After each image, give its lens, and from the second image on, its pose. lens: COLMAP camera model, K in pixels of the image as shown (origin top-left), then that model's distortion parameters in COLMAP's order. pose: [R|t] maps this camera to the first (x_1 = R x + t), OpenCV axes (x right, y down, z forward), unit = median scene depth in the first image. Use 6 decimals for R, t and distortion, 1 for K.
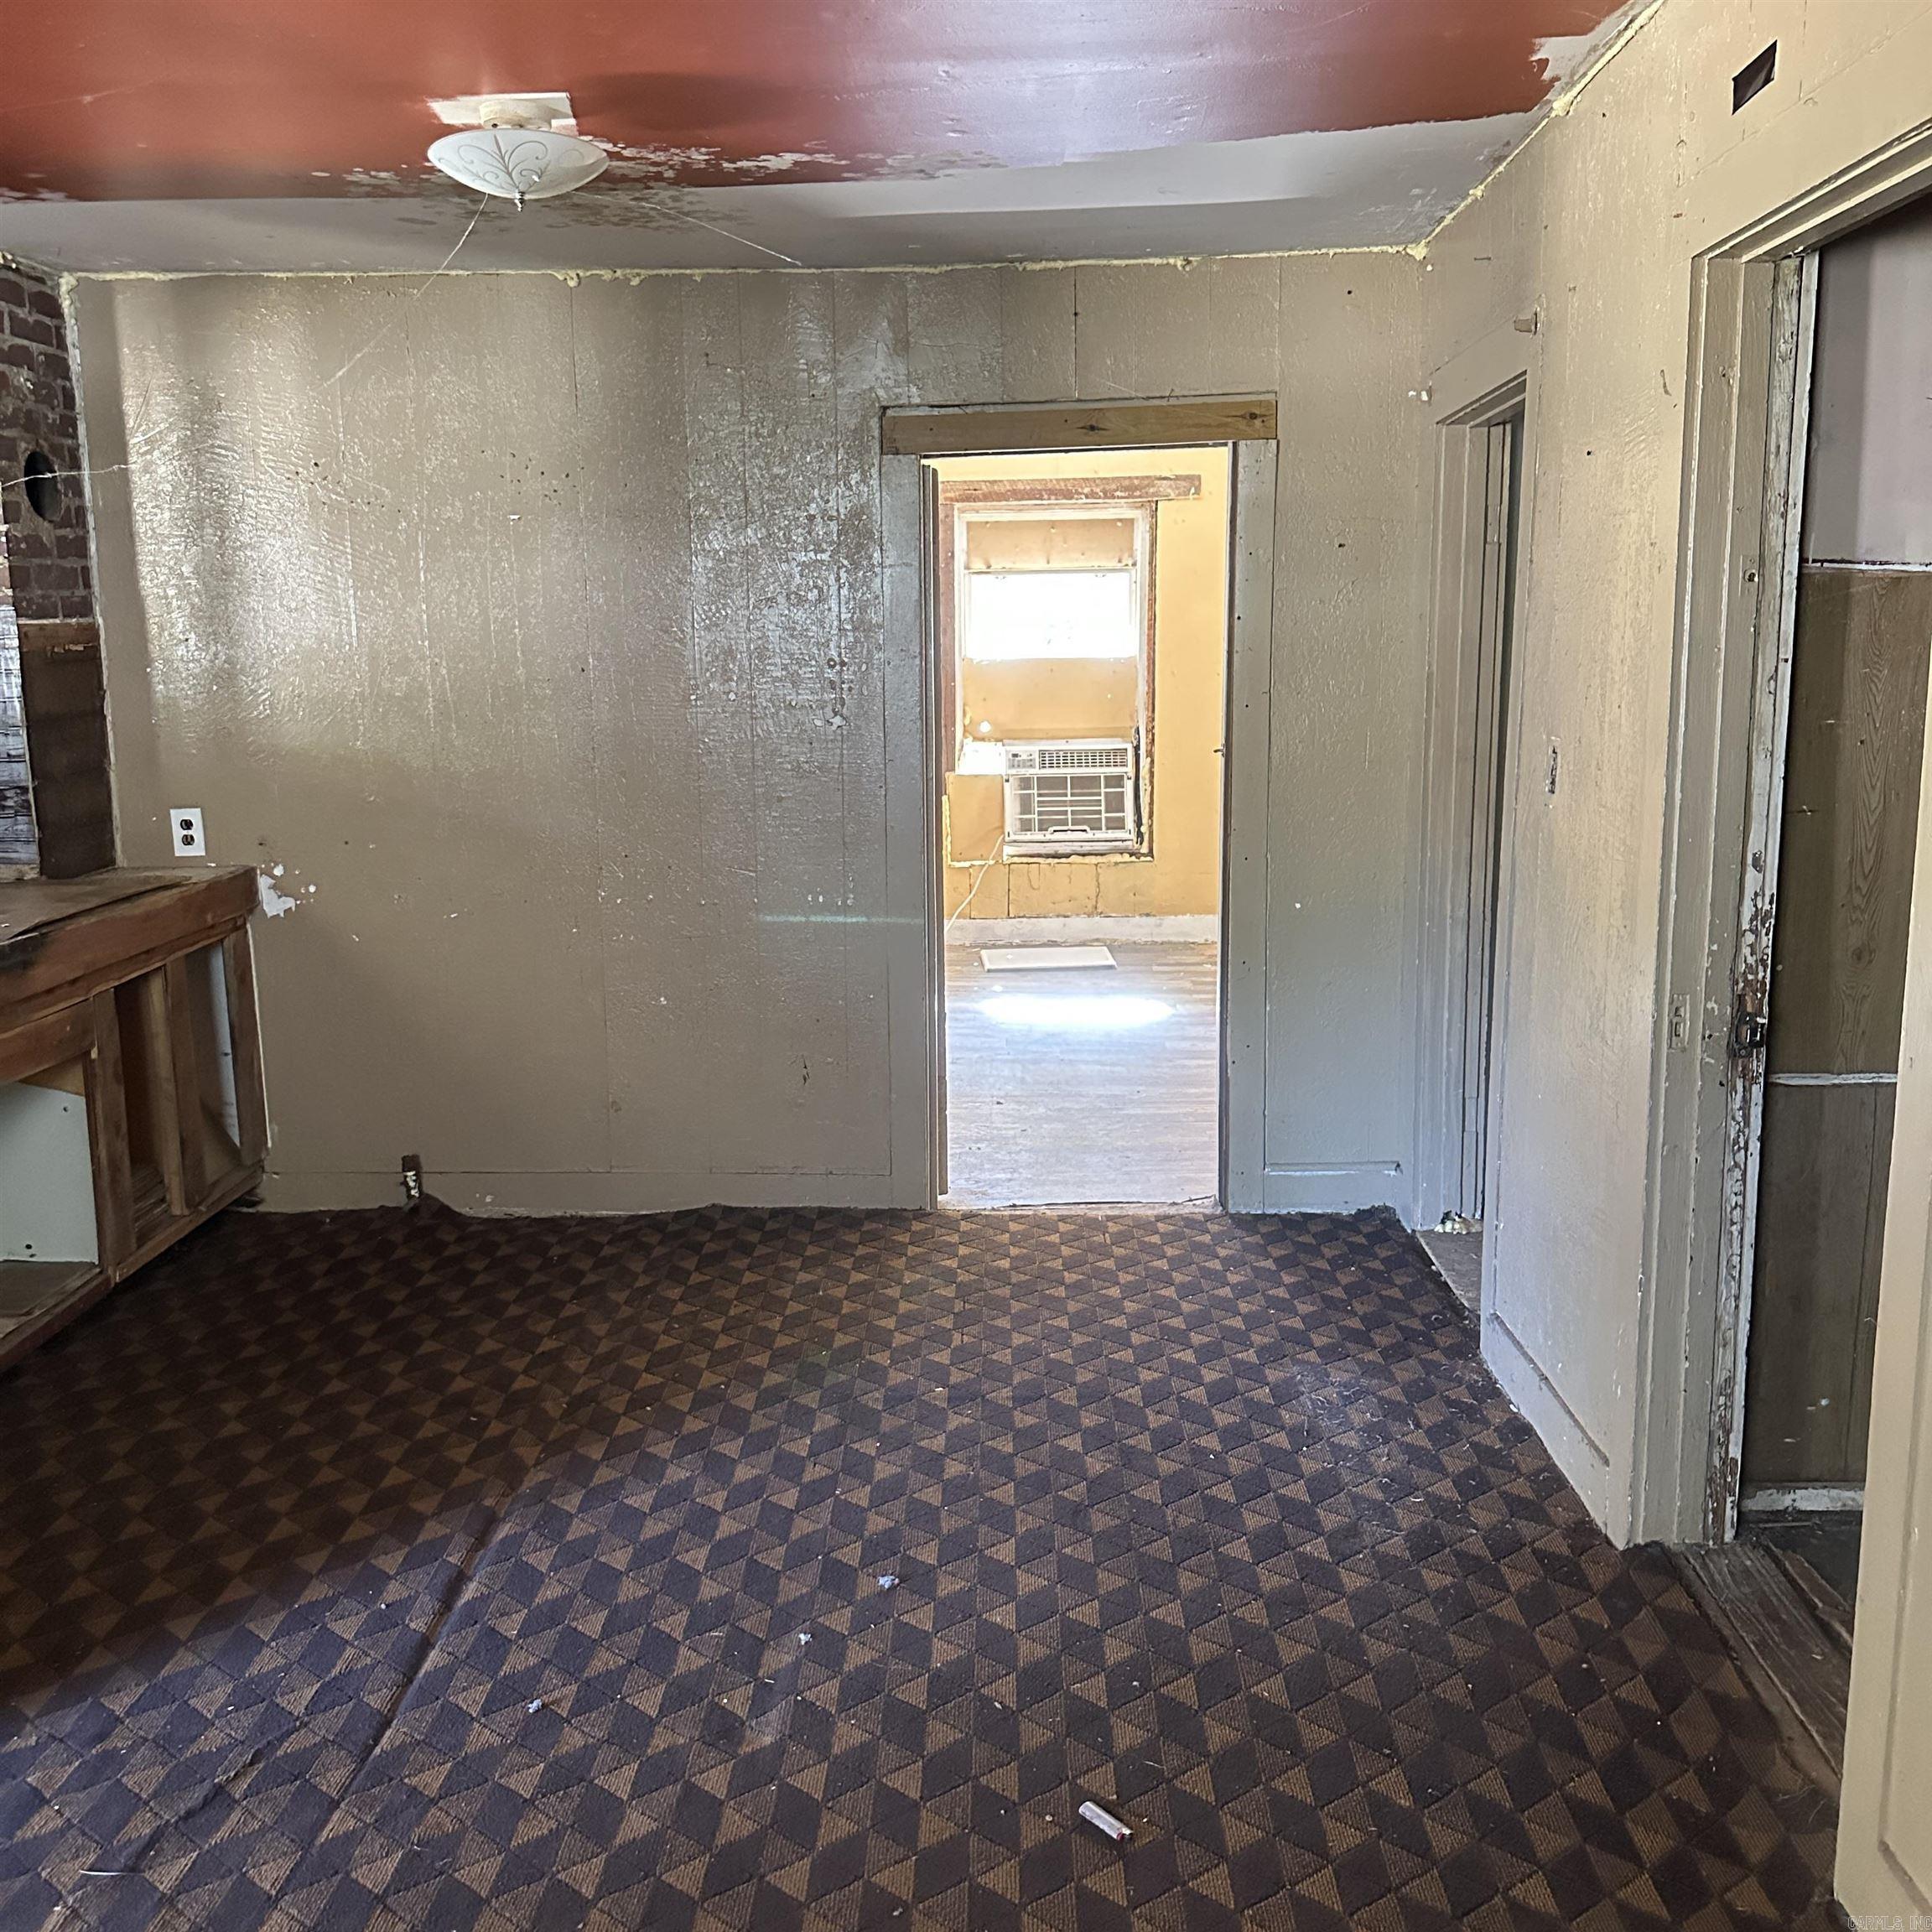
lens RADIAL K [[1828.9, 0, 959.2], [0, 1828.9, 952.2], [0, 0, 1]] dist [0.149419, -0.261864]
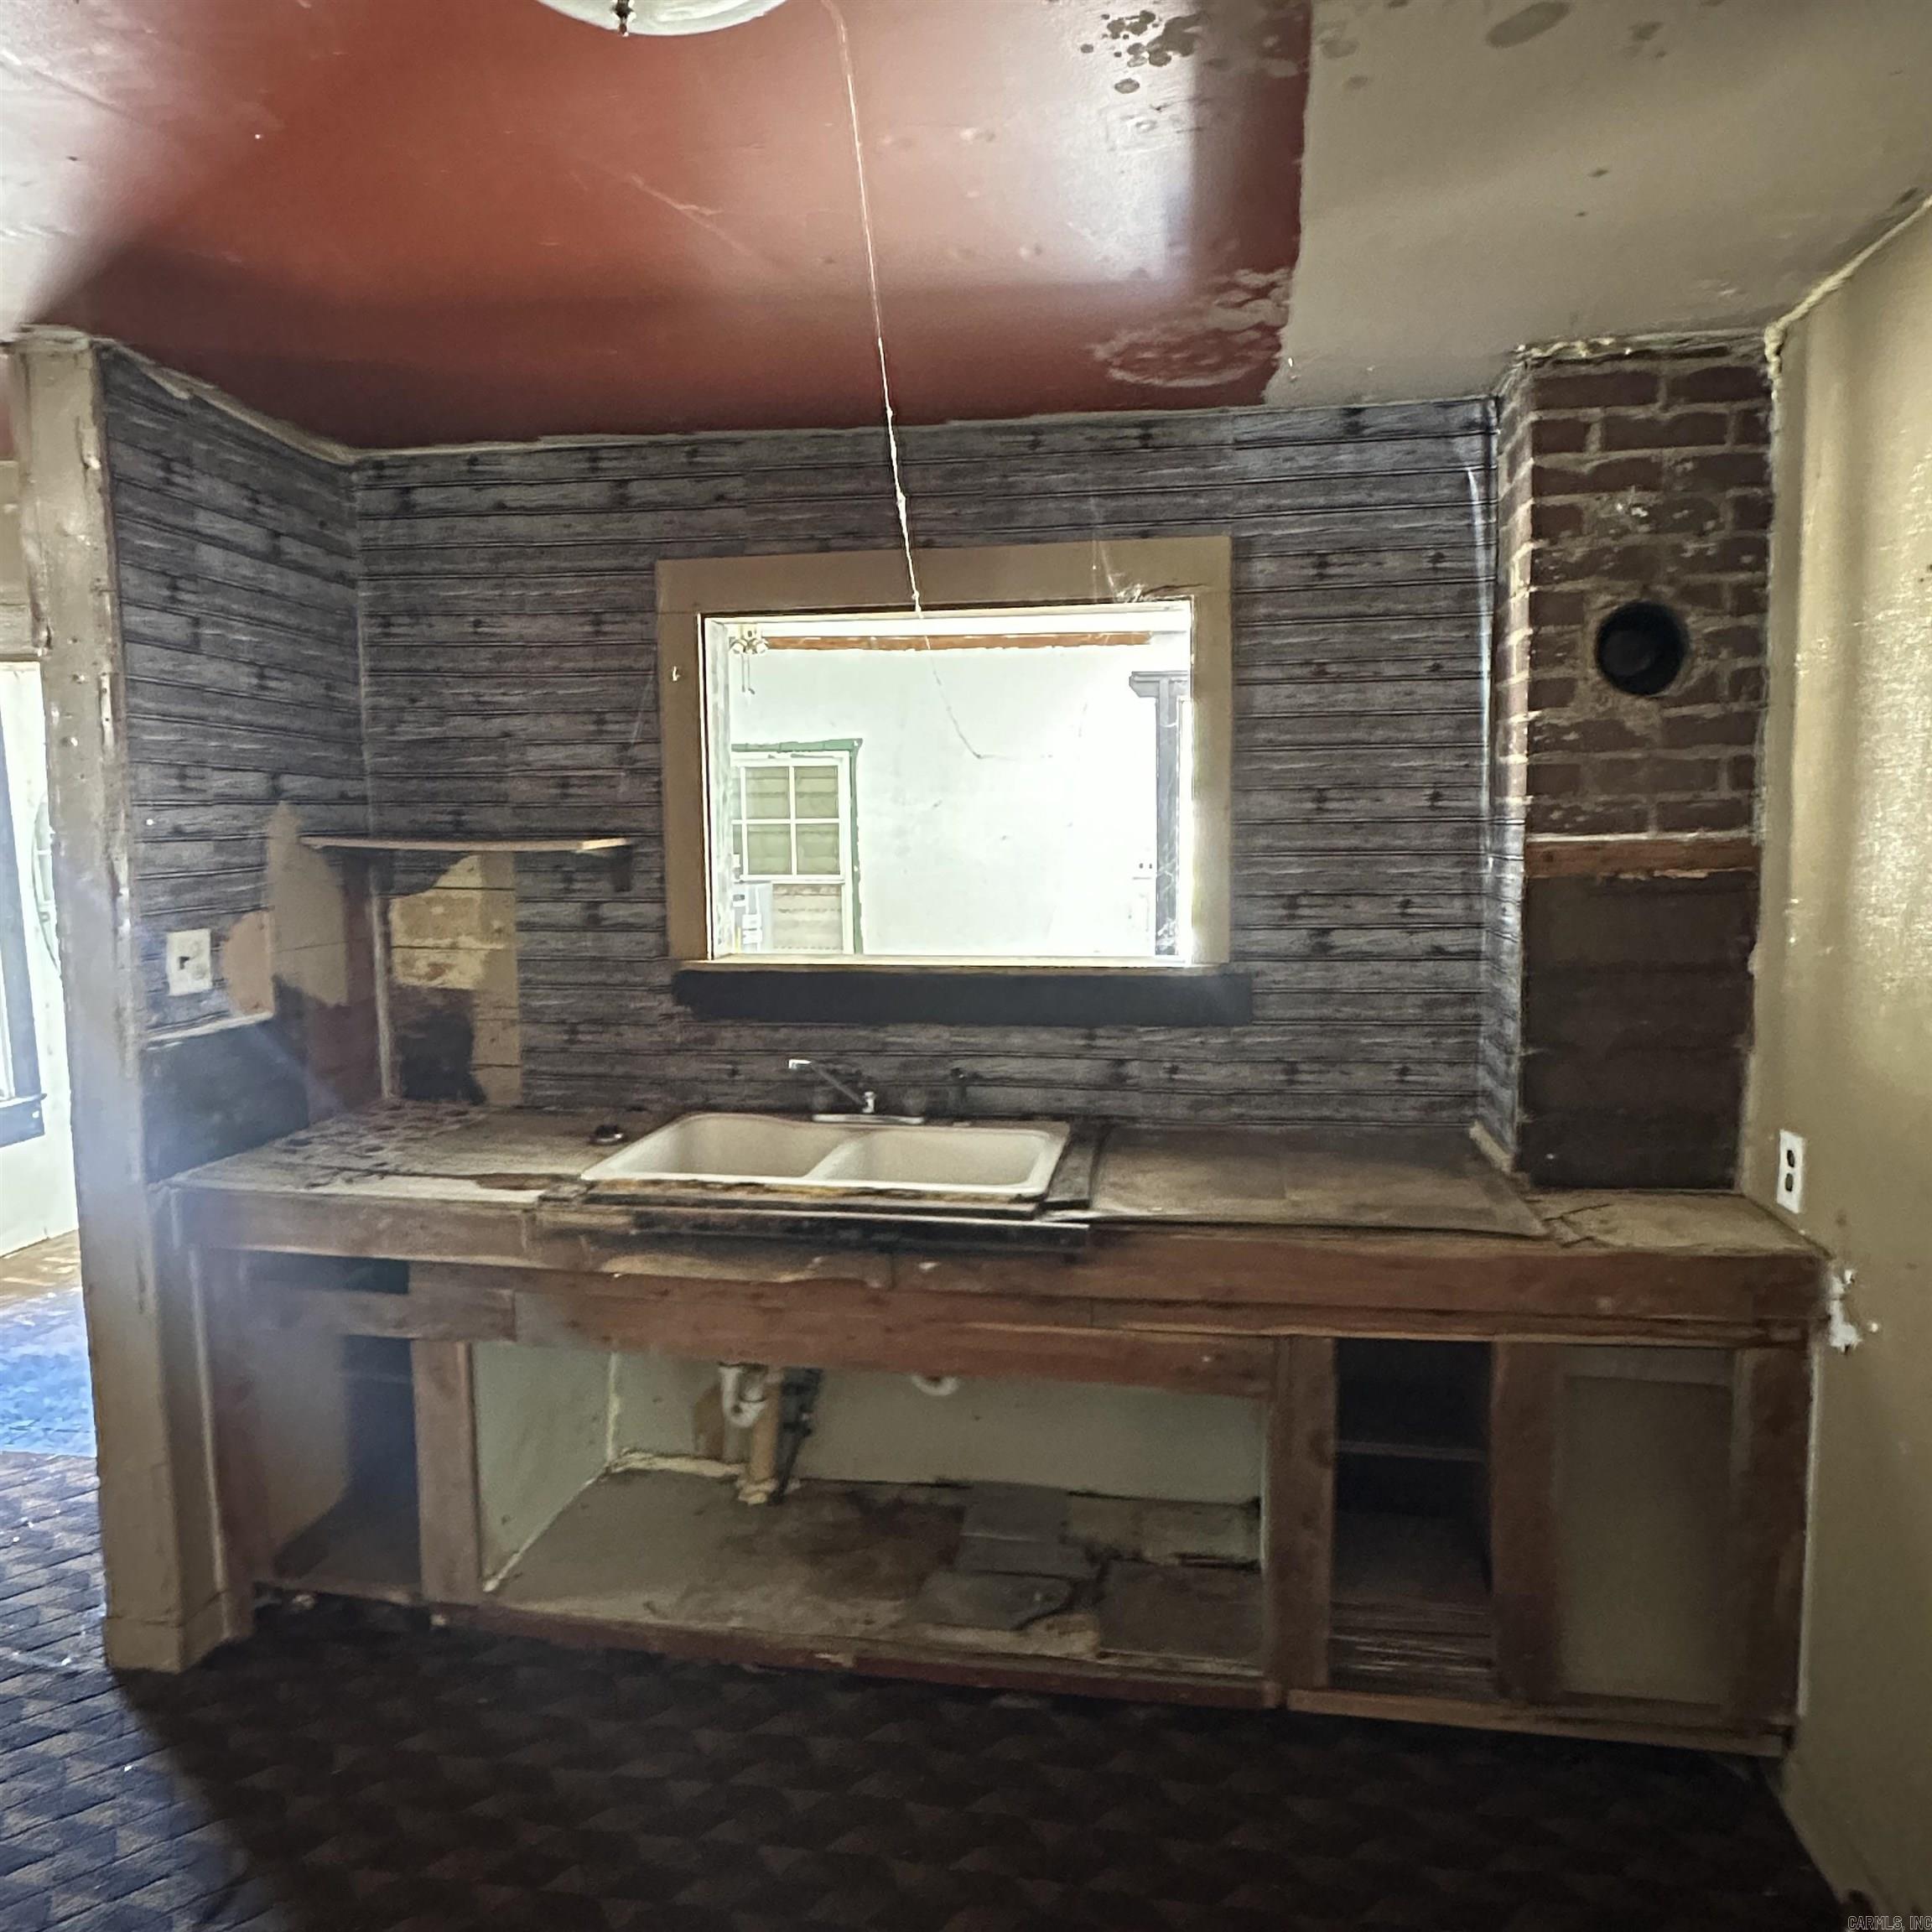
lens RADIAL K [[1441.0, 0, 962.3], [0, 1441.0, 956.5], [0, 0, 1]] dist [-0.003309, 0.003391]
pose [[-0.142713, 0.107199, -0.983942, 0.106795], [-0.157405, 0.979007, 0.129492, -0.175081], [0.977168, 0.173357, -0.122843, 0.883065]]
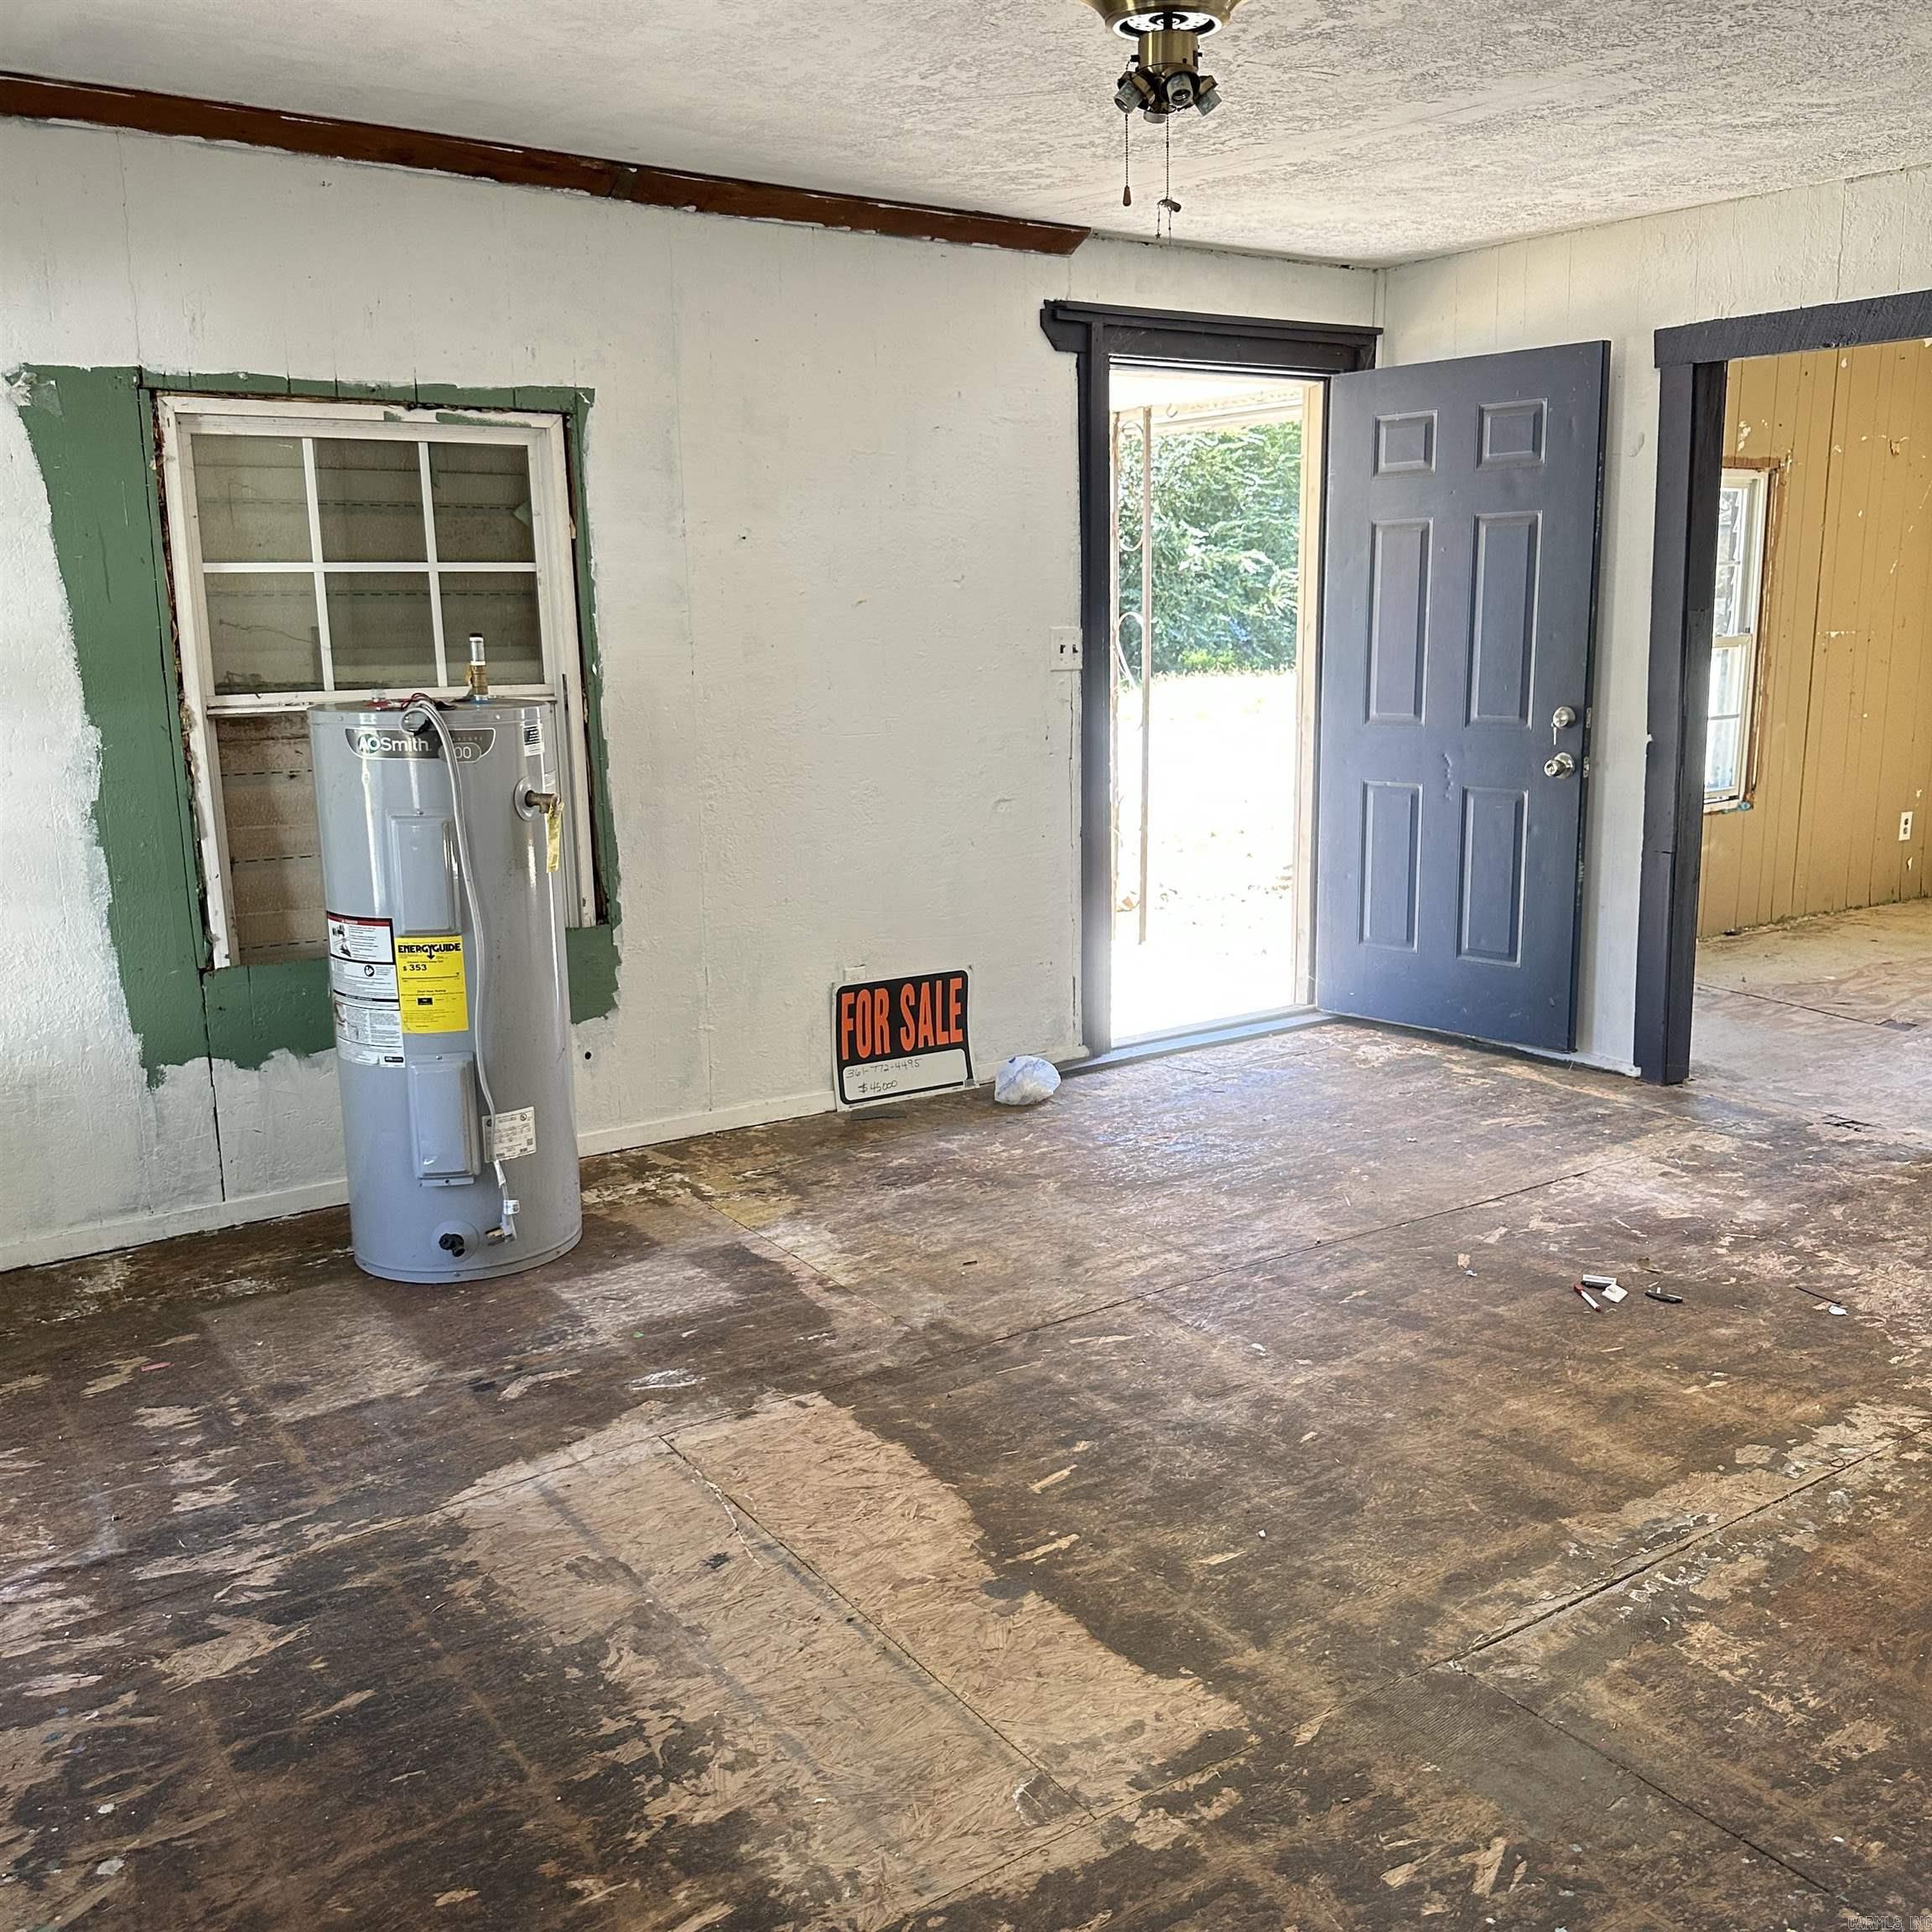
lens RADIAL K [[1828.9, 0, 959.2], [0, 1828.9, 952.2], [0, 0, 1]] dist [0.149419, -0.261864]
pose [[0.600185, 0.144353, -0.786728, -0.590090], [-0.121153, 0.988638, 0.088975, 0.005541], [0.790633, 0.041913, 0.610855, 0.055808]]
